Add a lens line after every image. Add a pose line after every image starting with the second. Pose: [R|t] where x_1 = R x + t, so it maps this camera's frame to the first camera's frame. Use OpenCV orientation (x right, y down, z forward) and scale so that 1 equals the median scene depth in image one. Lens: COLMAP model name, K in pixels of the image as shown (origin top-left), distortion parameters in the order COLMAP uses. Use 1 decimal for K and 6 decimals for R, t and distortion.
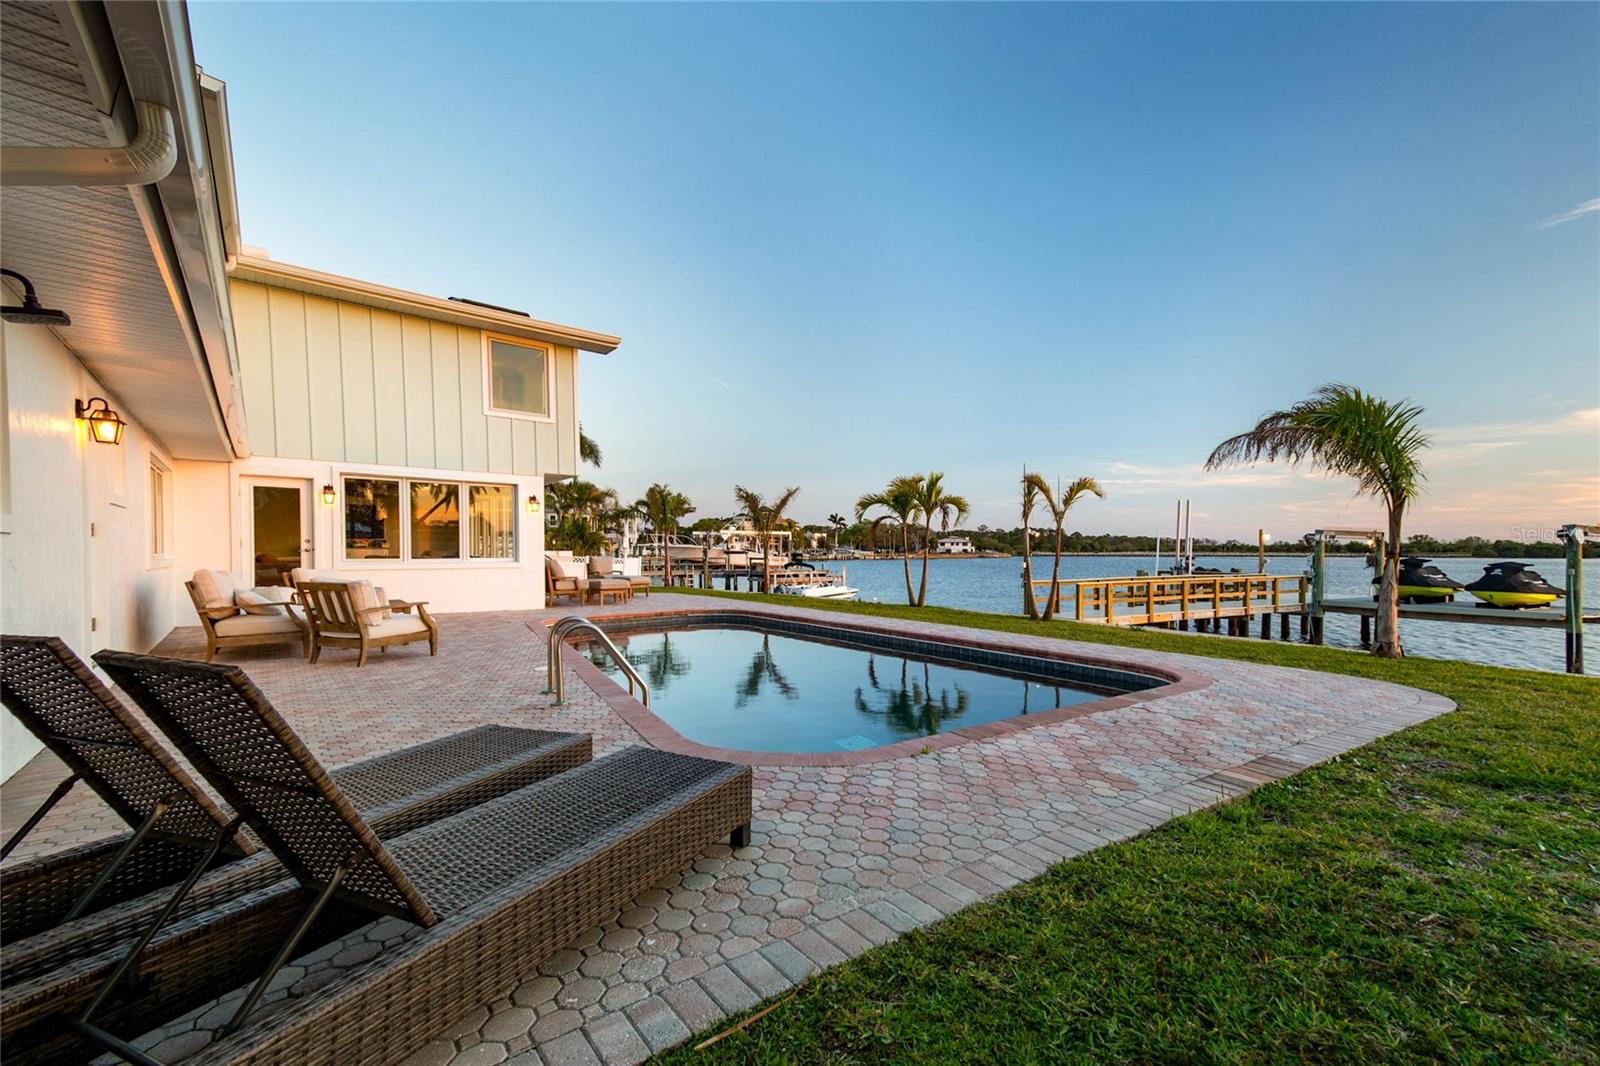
lens RADIAL K [[693.5, 0, 824.6], [0, 693.5, 577.8], [0, 0, 1]] dist [0.102369, -0.000169]
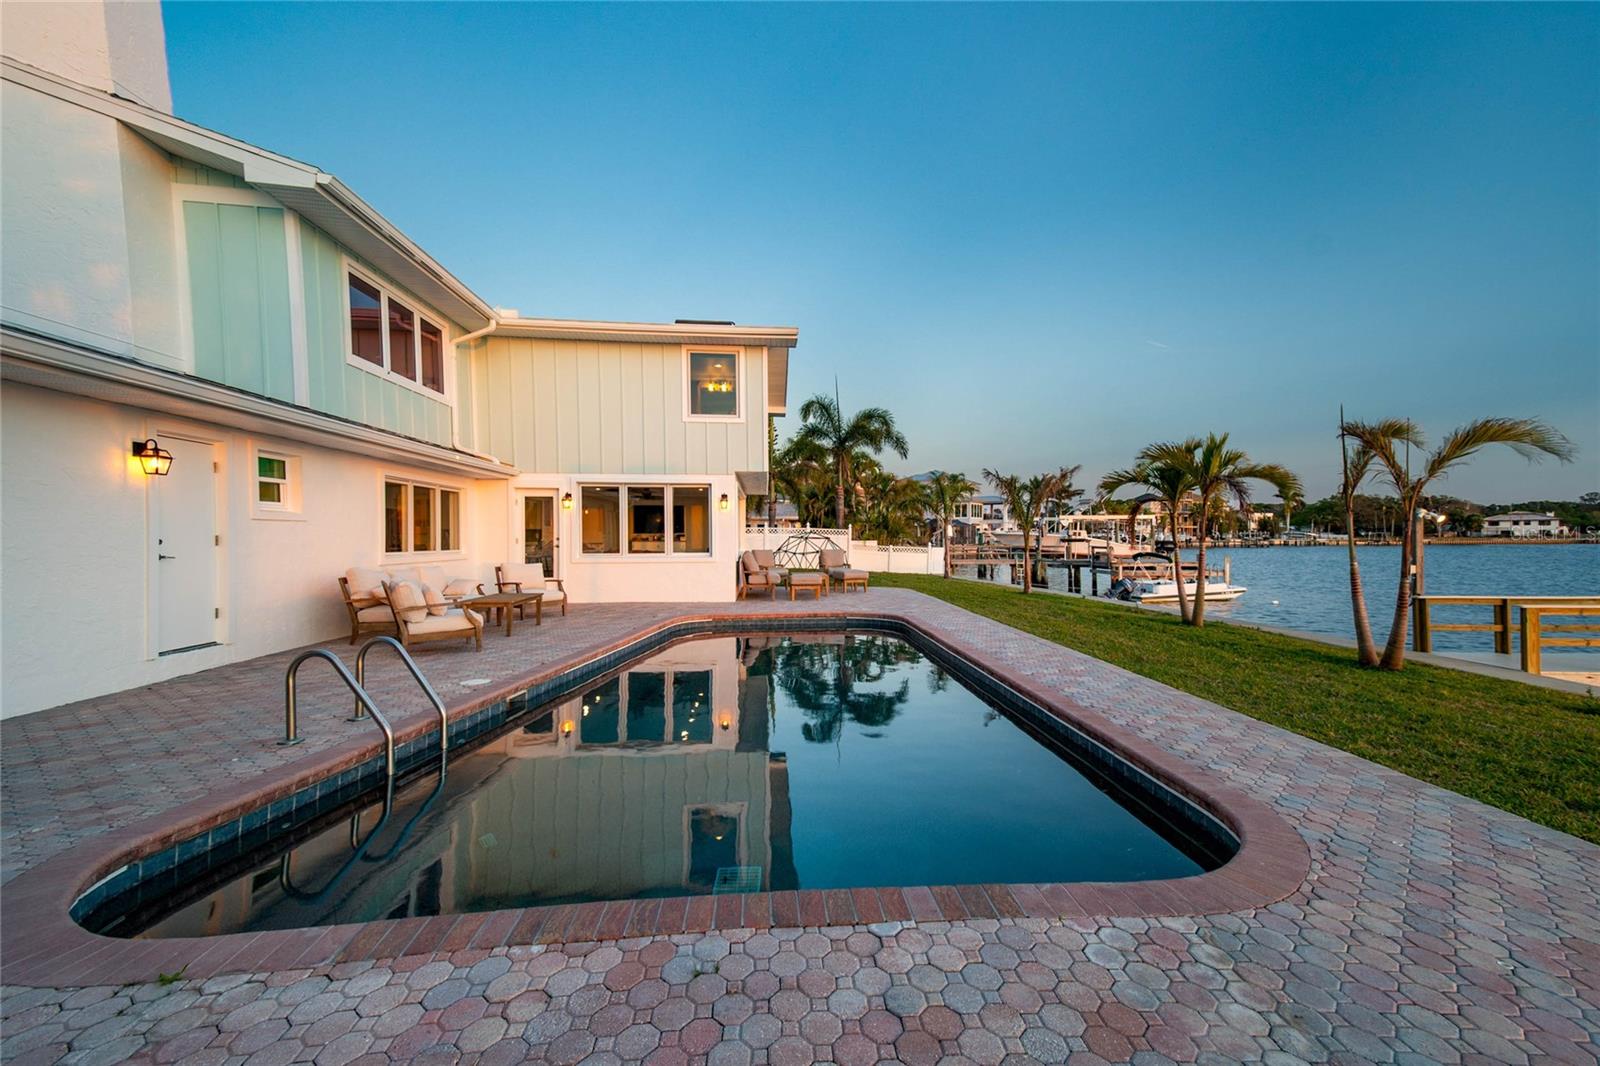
lens RADIAL K [[681.1, 0, 822.2], [0, 681.1, 541.4], [0, 0, 1]] dist [0.101372, -0.000242]
pose [[0.834428, -0.000395, -0.551117, 0.249258], [-0.016100, 0.999556, -0.025092, -0.020819], [0.550882, 0.029810, 0.834050, 0.227578]]
